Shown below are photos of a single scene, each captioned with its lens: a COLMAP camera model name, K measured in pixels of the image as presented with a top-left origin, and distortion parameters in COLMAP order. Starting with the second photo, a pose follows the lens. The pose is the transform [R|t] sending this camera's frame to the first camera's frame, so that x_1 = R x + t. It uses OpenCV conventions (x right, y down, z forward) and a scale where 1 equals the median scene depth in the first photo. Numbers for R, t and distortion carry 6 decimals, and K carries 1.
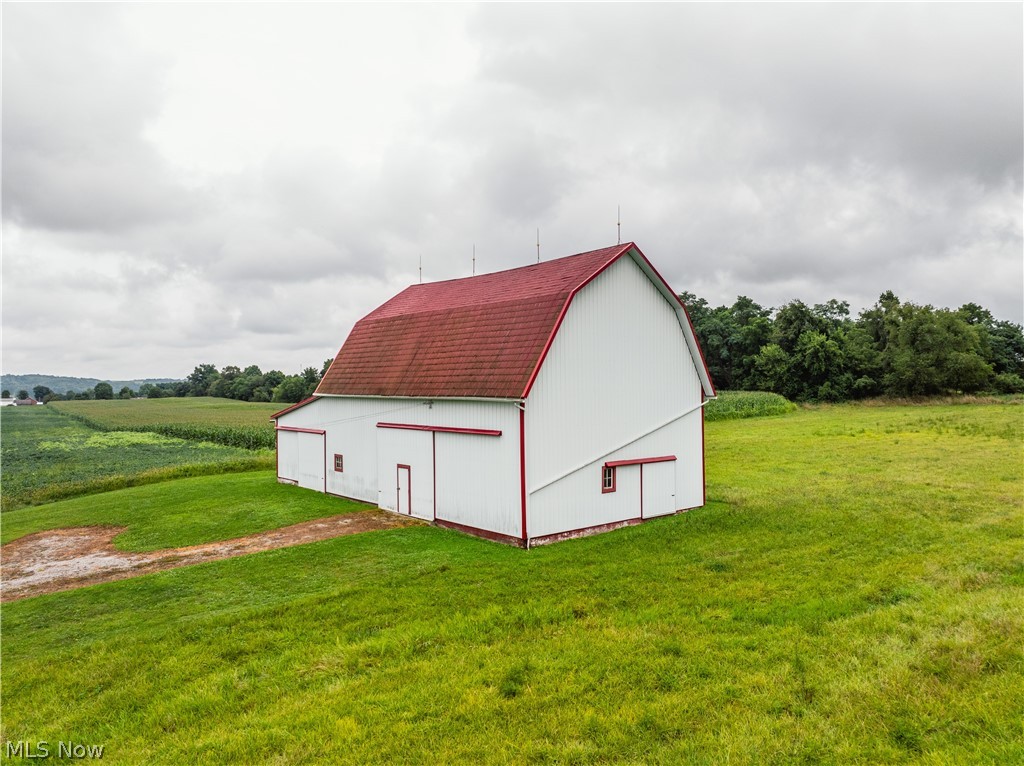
lens RADIAL K [[738.1, 0, 512.0], [0, 738.1, 383.0], [0, 0, 1]] dist [-0.038508, -0.001084]
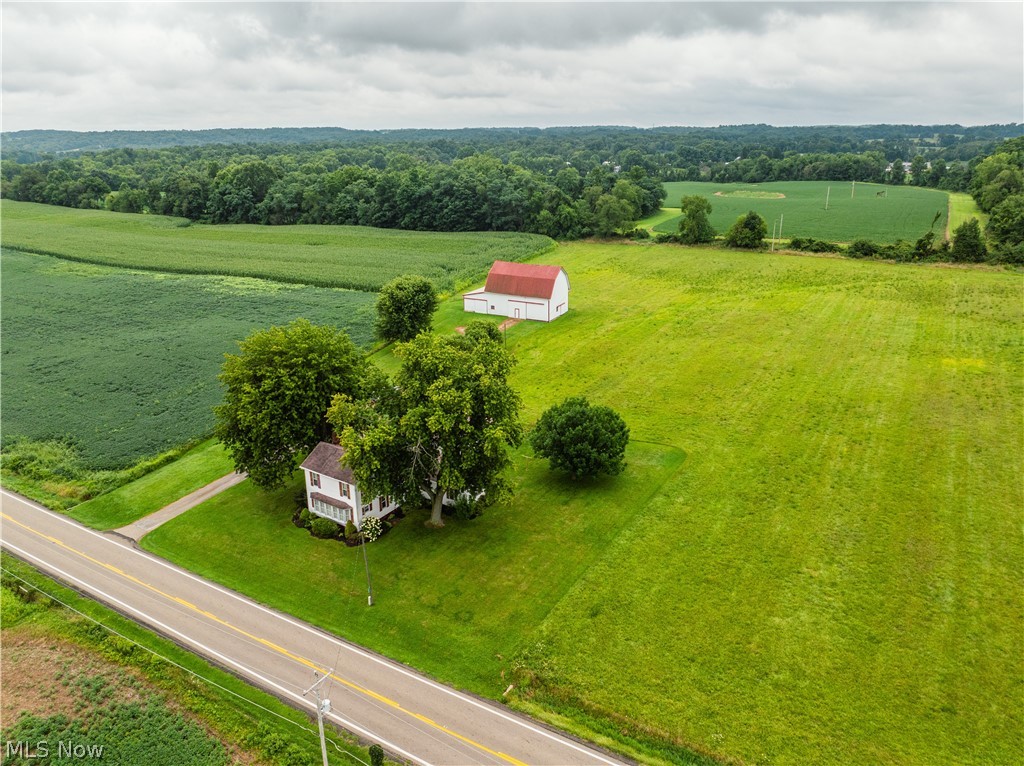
lens RADIAL K [[738.1, 0, 512.0], [0, 738.1, 383.0], [0, 0, 1]] dist [-0.038508, -0.001084]
pose [[0.927996, -0.123048, 0.351685, -0.551914], [-0.000176, 0.943749, 0.330664, -0.295861], [-0.372590, -0.306916, 0.875773, -0.981164]]
